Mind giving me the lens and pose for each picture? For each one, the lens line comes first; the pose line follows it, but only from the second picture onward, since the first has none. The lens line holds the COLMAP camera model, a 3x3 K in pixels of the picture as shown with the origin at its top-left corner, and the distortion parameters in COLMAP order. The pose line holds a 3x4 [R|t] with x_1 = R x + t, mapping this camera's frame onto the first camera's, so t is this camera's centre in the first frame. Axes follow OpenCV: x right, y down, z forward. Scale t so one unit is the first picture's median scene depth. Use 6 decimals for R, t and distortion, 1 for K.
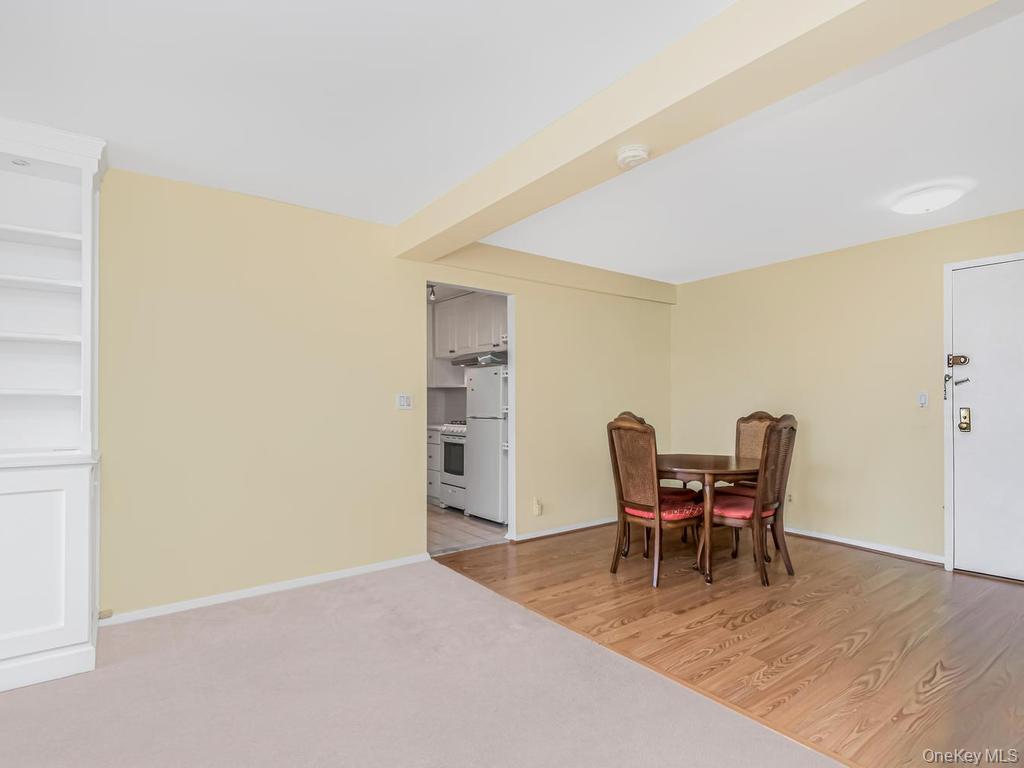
lens RADIAL K [[522.0, 0, 510.5], [0, 522.0, 388.8], [0, 0, 1]] dist [0.015197, -0.000022]
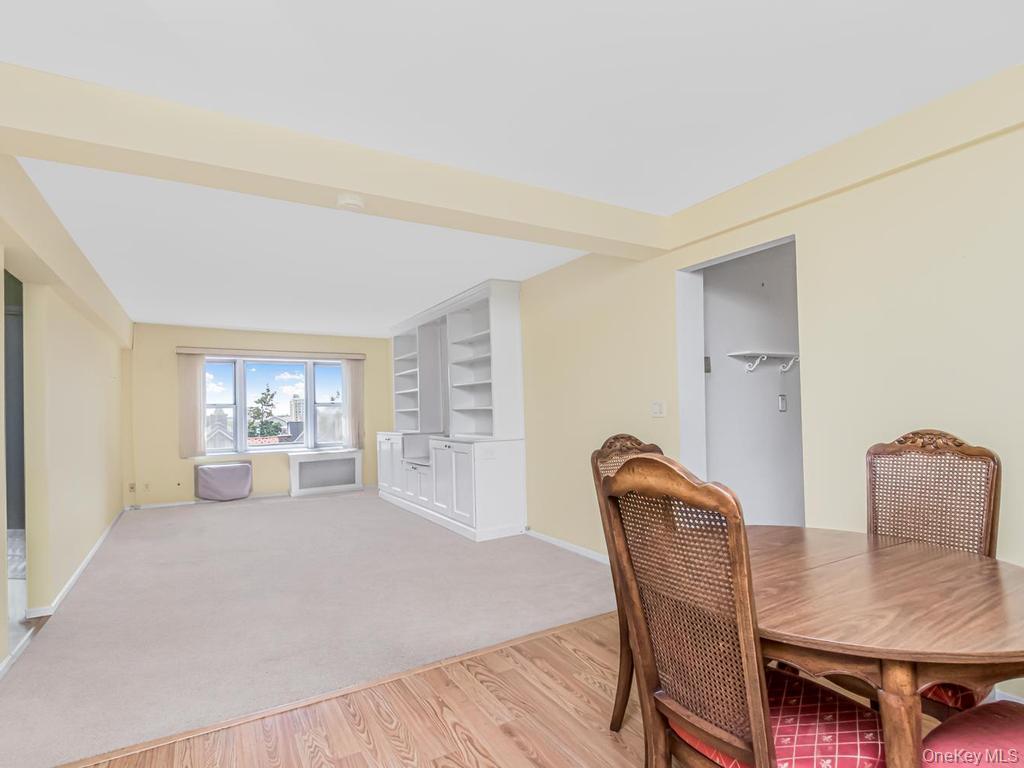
lens RADIAL K [[522.0, 0, 509.3], [0, 522.0, 393.6], [0, 0, 1]] dist [0.015197, -0.000022]
pose [[-0.102031, -0.027558, -0.994399, 0.680396], [0.048718, 0.998278, -0.032664, 0.013455], [0.993588, -0.051777, -0.100513, 0.742474]]
